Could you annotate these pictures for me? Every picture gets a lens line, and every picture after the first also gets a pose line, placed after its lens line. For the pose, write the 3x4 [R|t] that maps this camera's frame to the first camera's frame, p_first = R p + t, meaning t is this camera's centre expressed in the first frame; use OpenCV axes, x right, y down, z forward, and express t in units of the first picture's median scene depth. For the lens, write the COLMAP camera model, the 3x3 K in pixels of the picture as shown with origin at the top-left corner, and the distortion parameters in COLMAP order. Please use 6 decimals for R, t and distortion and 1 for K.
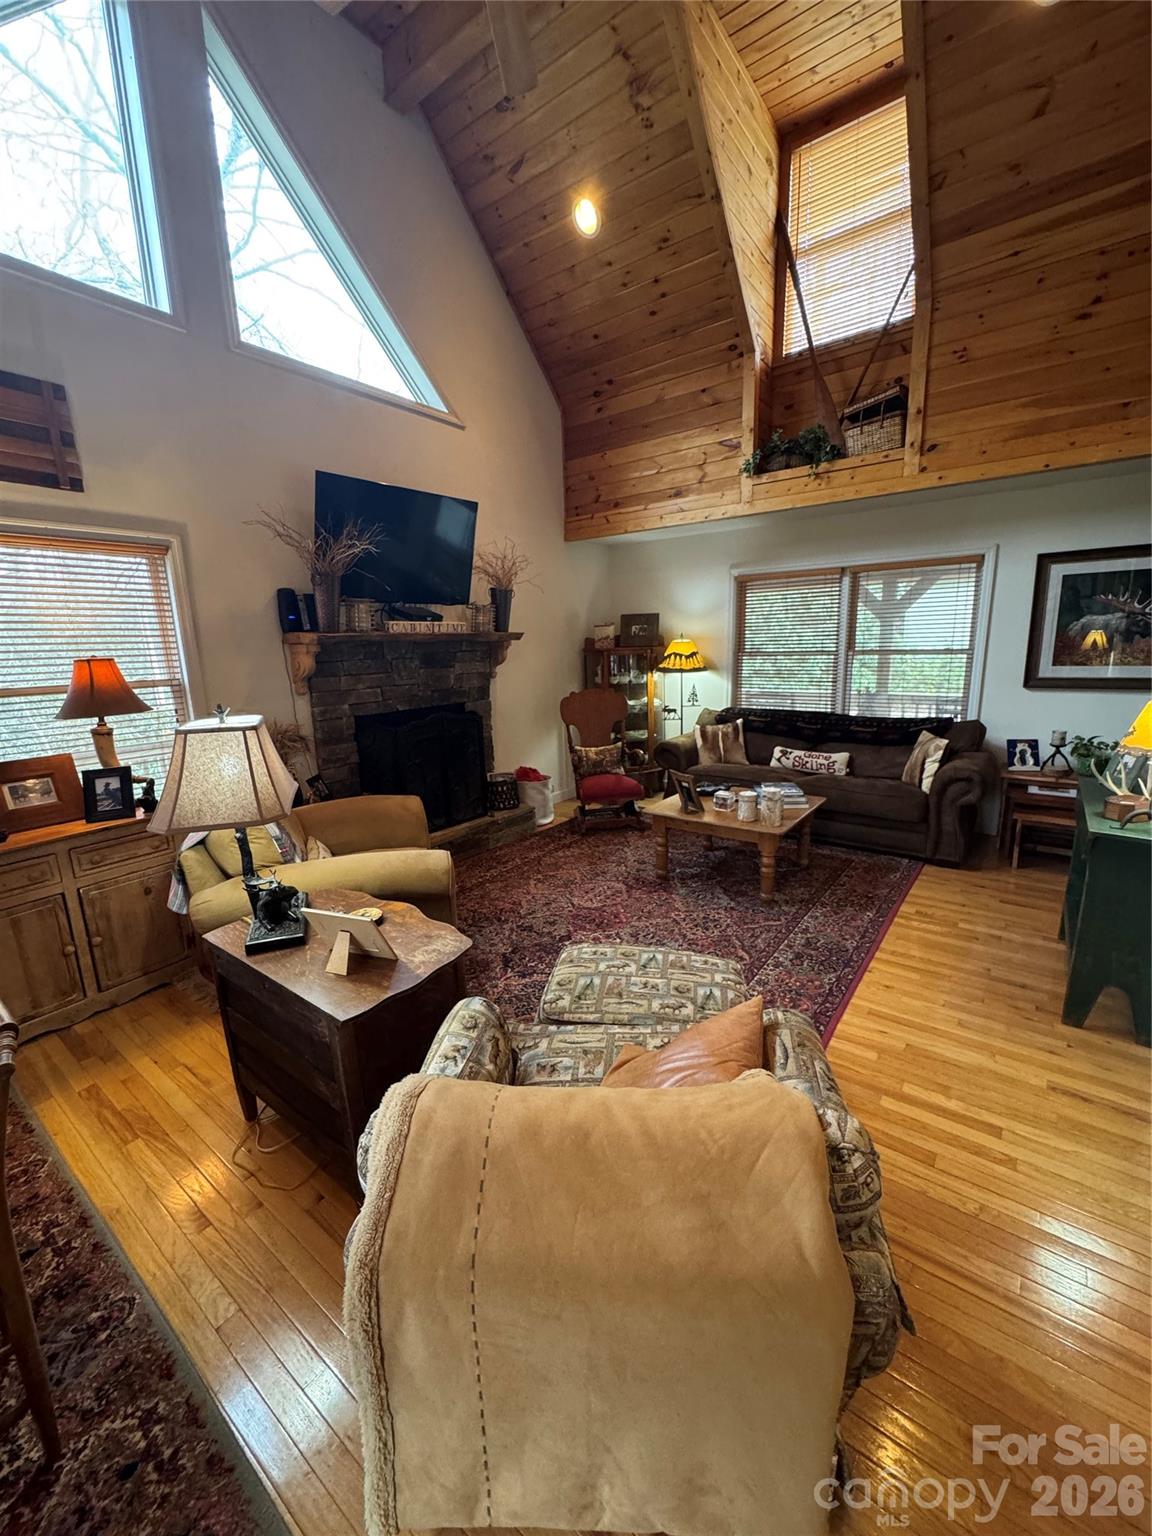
lens RADIAL K [[614.9, 0, 576.0], [0, 614.9, 768.0], [0, 0, 1]] dist [-0.004258, 0.000514]
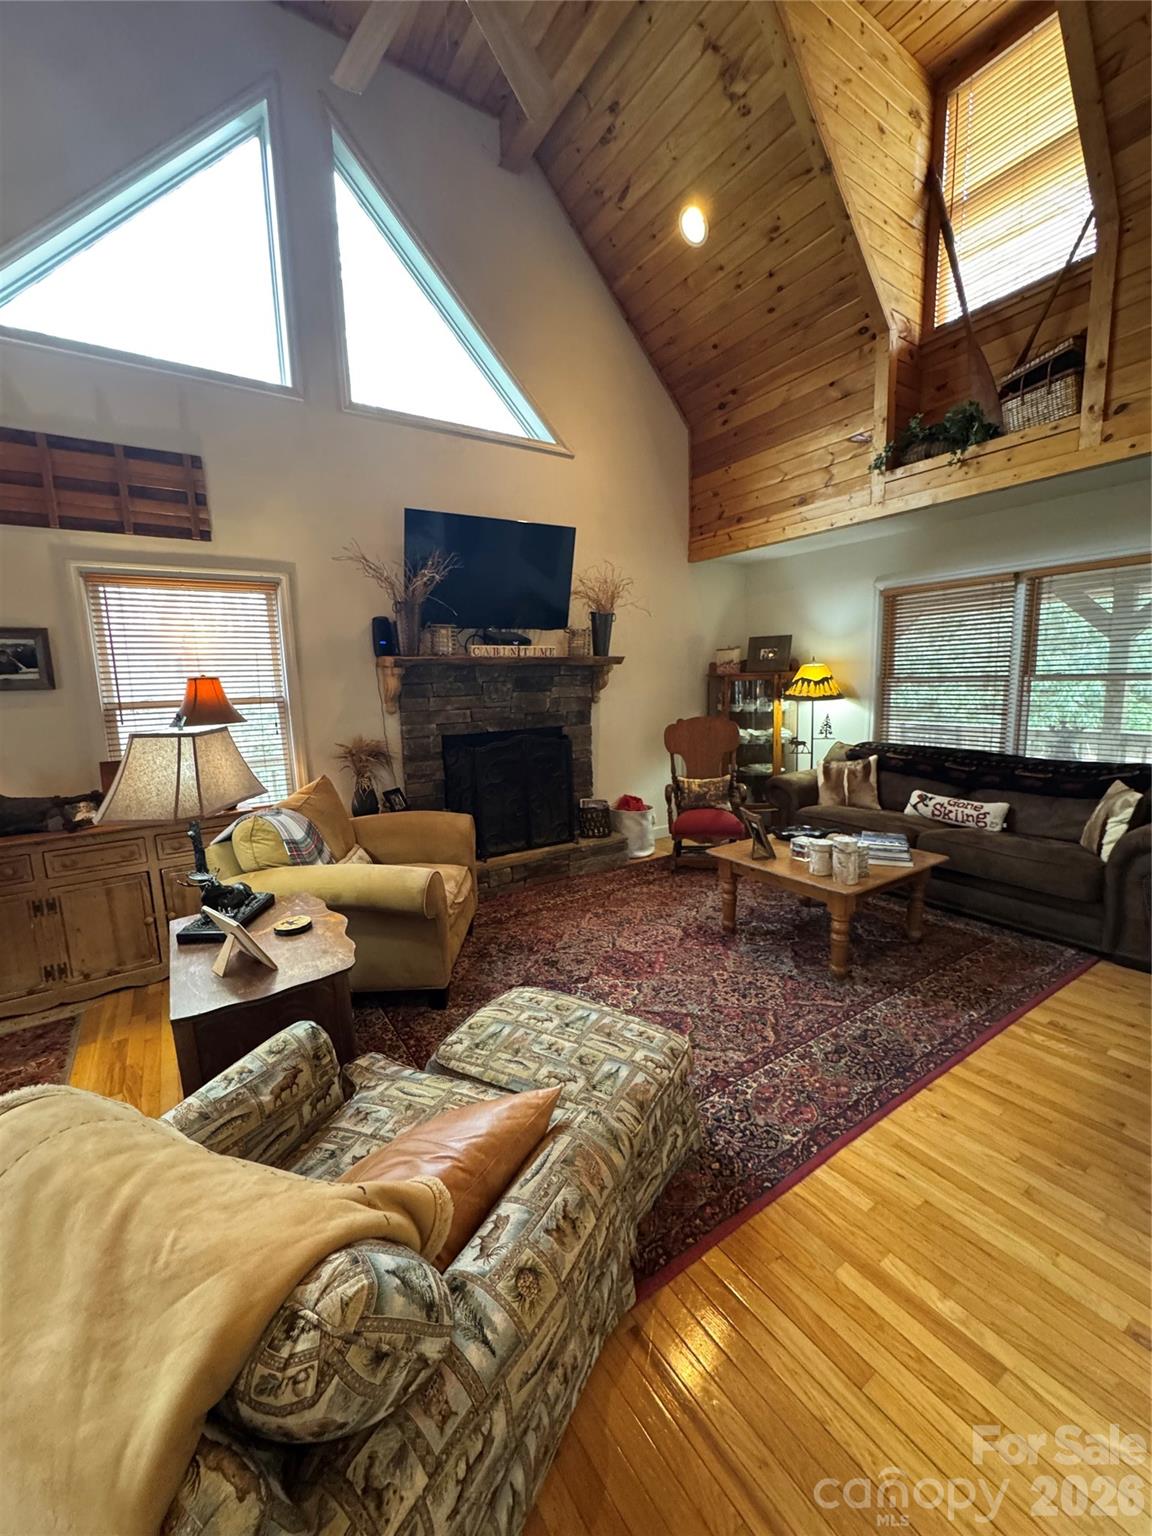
lens RADIAL K [[614.9, 0, 576.0], [0, 614.9, 768.0], [0, 0, 1]] dist [-0.004258, 0.000514]
pose [[0.942271, 0.050476, -0.331025, 0.207775], [-0.066246, 0.997135, -0.036524, -0.005337], [0.328233, 0.056344, 0.942915, 0.084375]]
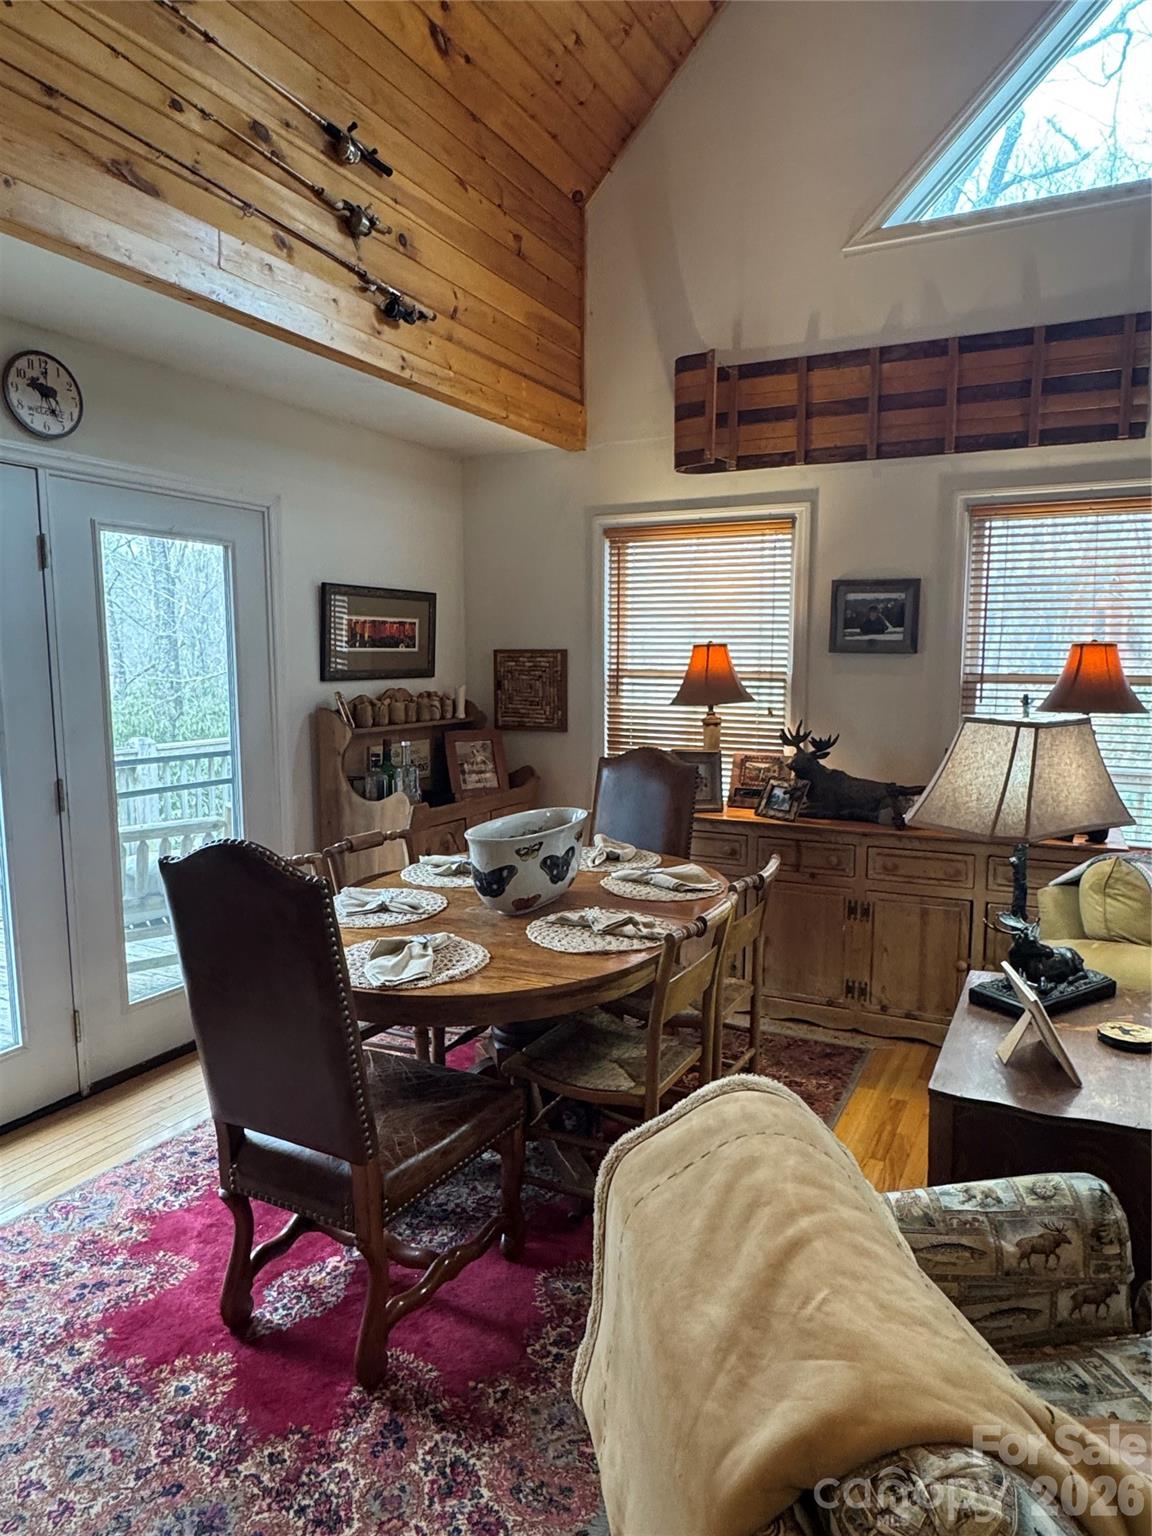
lens RADIAL K [[965.6, 0, 576.0], [0, 965.6, 768.0], [0, 0, 1]] dist [-0.002770, -0.000163]
pose [[0.164088, 0.146429, -0.975517, 0.252615], [-0.209740, 0.971488, 0.110545, -0.011137], [0.963890, 0.186466, 0.190121, 0.089970]]
